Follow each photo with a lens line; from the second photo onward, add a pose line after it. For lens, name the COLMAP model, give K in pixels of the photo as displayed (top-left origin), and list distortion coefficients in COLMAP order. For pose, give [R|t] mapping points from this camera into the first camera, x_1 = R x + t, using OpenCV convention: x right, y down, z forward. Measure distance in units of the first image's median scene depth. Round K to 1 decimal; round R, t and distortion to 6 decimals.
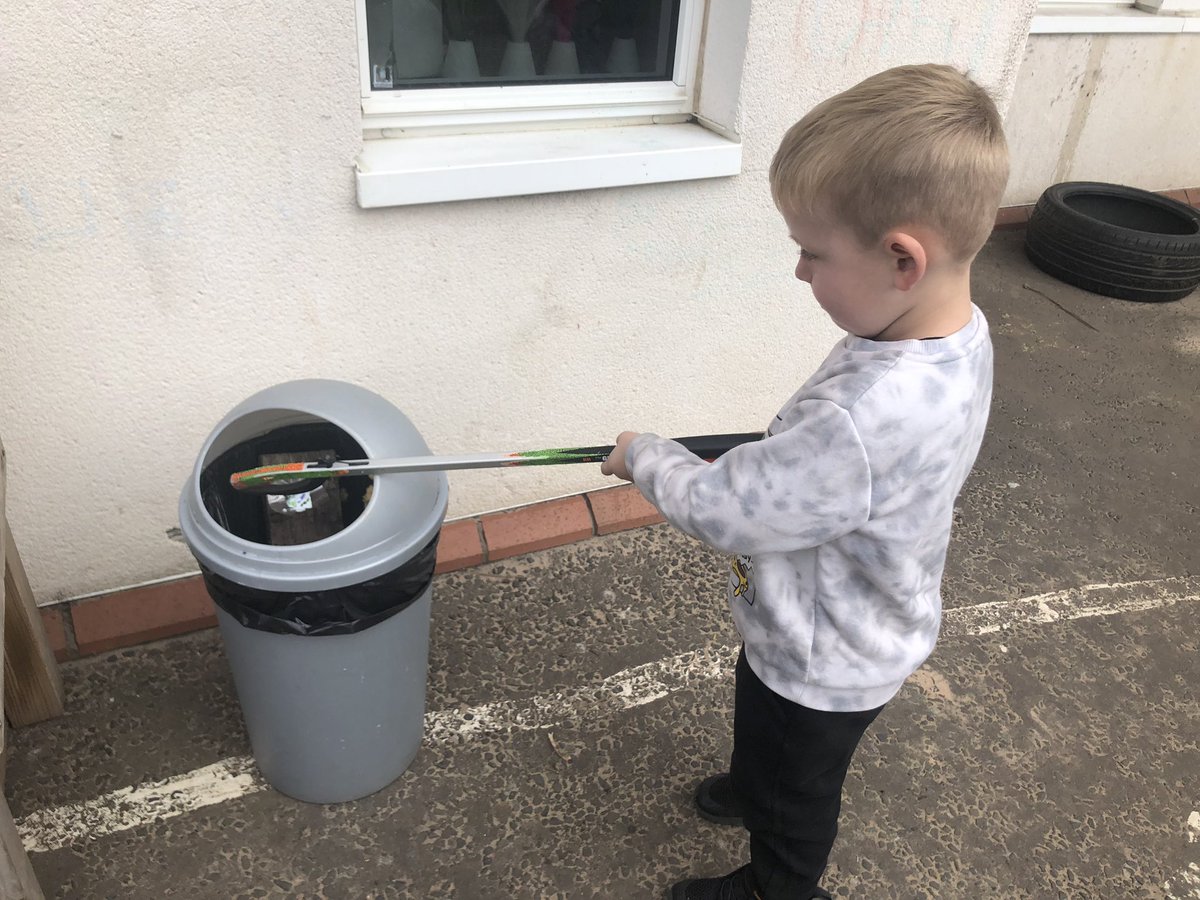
lens RADIAL K [[964.5, 0, 600.0], [0, 964.5, 450.0], [0, 0, 1]] dist [-0.037559, 0.004781]
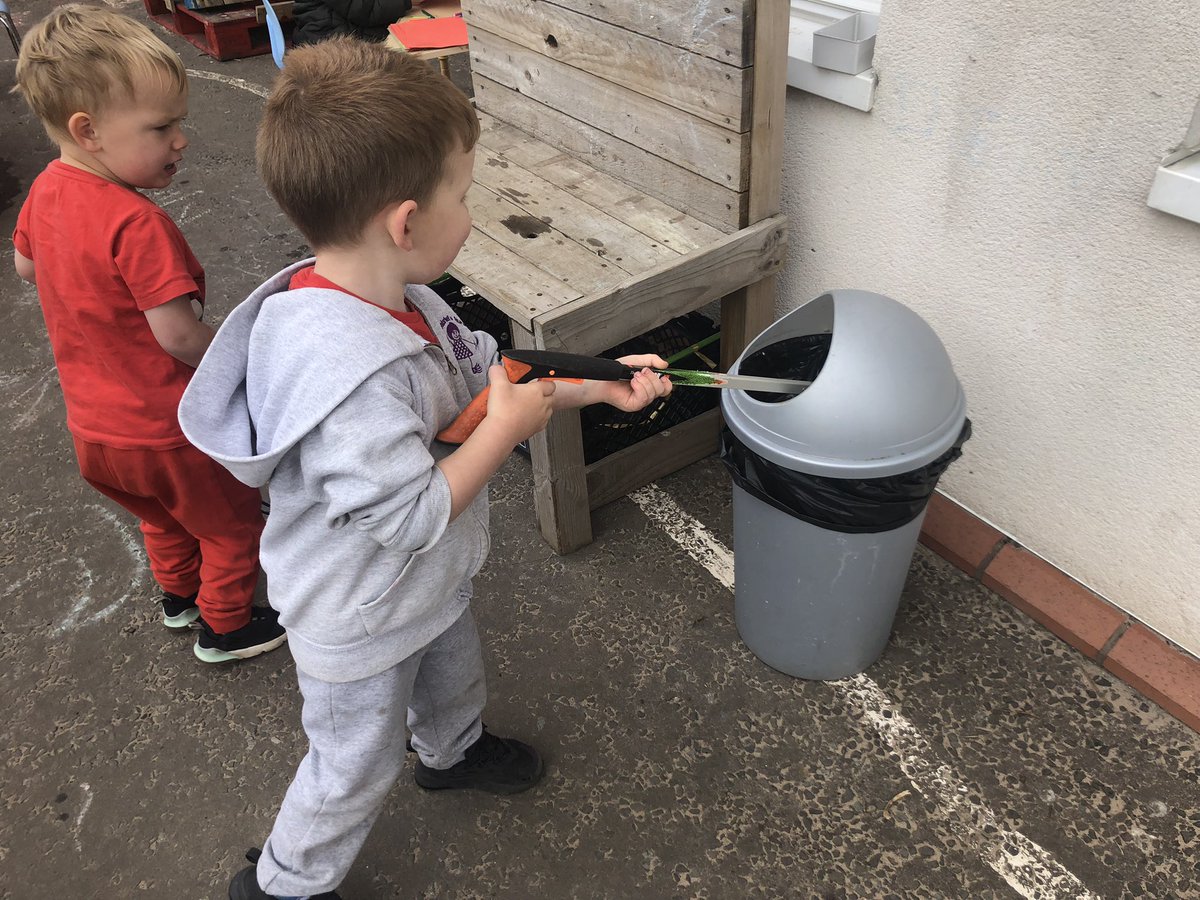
lens RADIAL K [[964.5, 0, 600.0], [0, 964.5, 450.0], [0, 0, 1]] dist [-0.037559, 0.004781]
pose [[0.160809, 0.532895, -0.830761, 0.473271], [-0.505406, 0.767446, 0.394451, -0.157496], [0.847765, 0.356440, 0.392740, 0.287914]]
